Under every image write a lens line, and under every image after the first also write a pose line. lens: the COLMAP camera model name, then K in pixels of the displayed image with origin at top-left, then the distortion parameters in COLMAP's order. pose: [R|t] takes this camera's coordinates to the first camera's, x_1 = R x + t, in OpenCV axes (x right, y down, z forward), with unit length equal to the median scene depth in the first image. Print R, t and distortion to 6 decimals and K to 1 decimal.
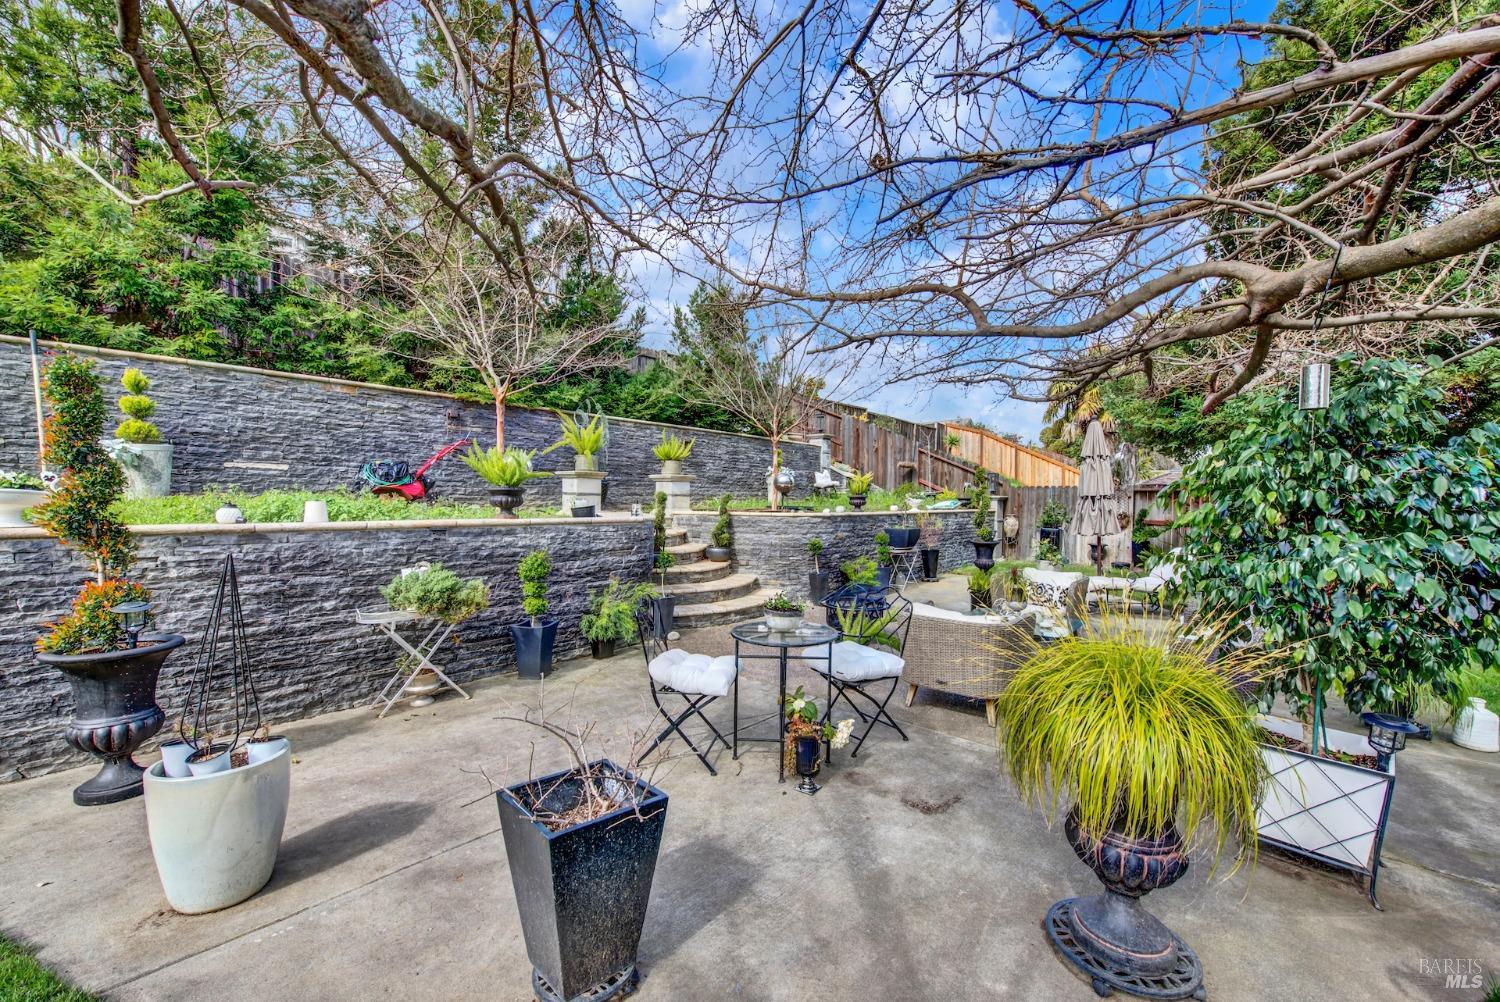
lens RADIAL K [[597.2, 0, 747.2], [0, 597.2, 513.3], [0, 0, 1]] dist [0.004836, -0.002495]
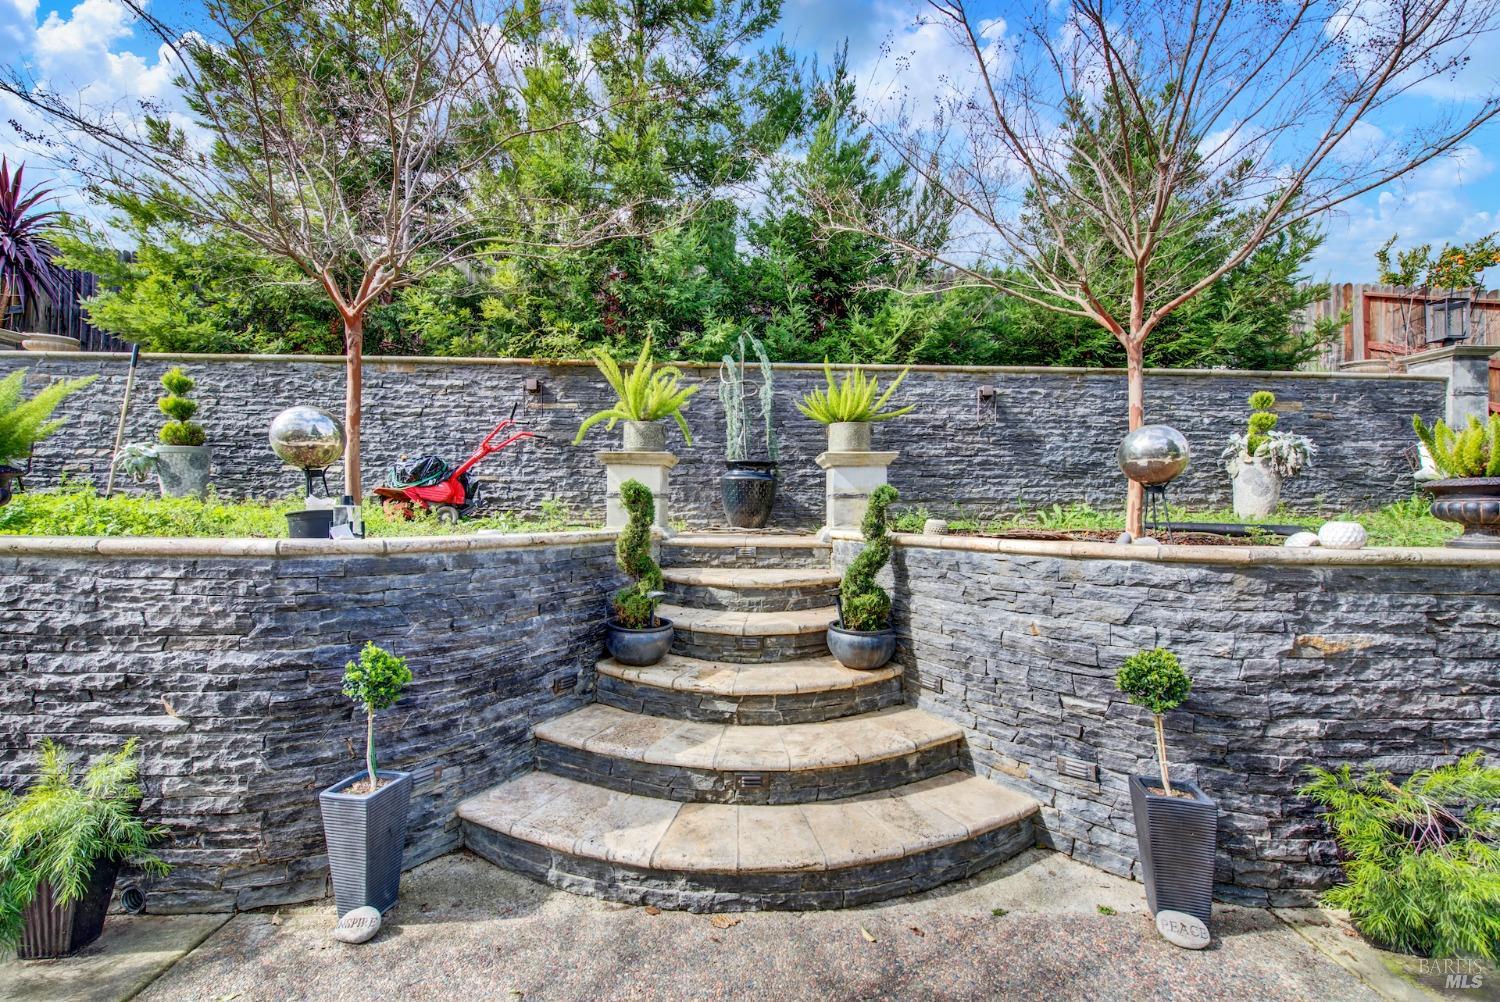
lens RADIAL K [[597.2, 0, 747.2], [0, 597.2, 513.3], [0, 0, 1]] dist [0.004836, -0.002495]
pose [[0.674053, -0.005064, -0.738666, 0.187299], [-0.019964, 0.999486, -0.025069, -0.004813], [0.738413, 0.031644, 0.673606, 0.705403]]
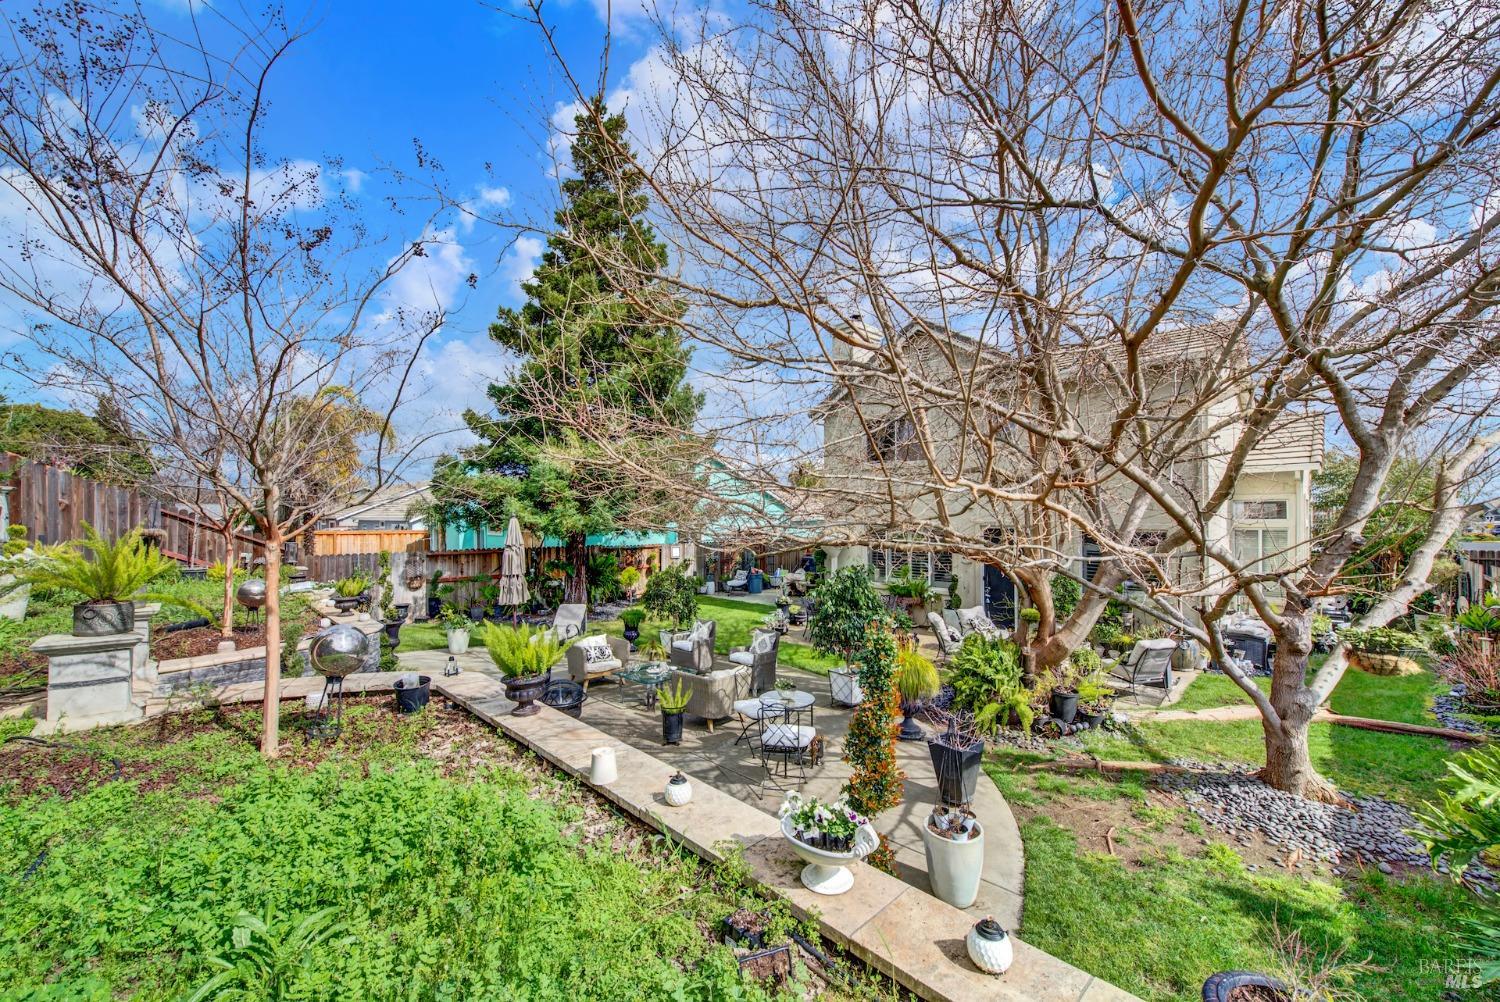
lens RADIAL K [[597.2, 0, 747.2], [0, 597.2, 513.3], [0, 0, 1]] dist [0.004836, -0.002495]
pose [[0.077126, -0.003970, 0.997013, -0.745936], [0.024124, 0.999707, 0.002115, -0.161502], [-0.996729, 0.023889, 0.077199, 0.389724]]
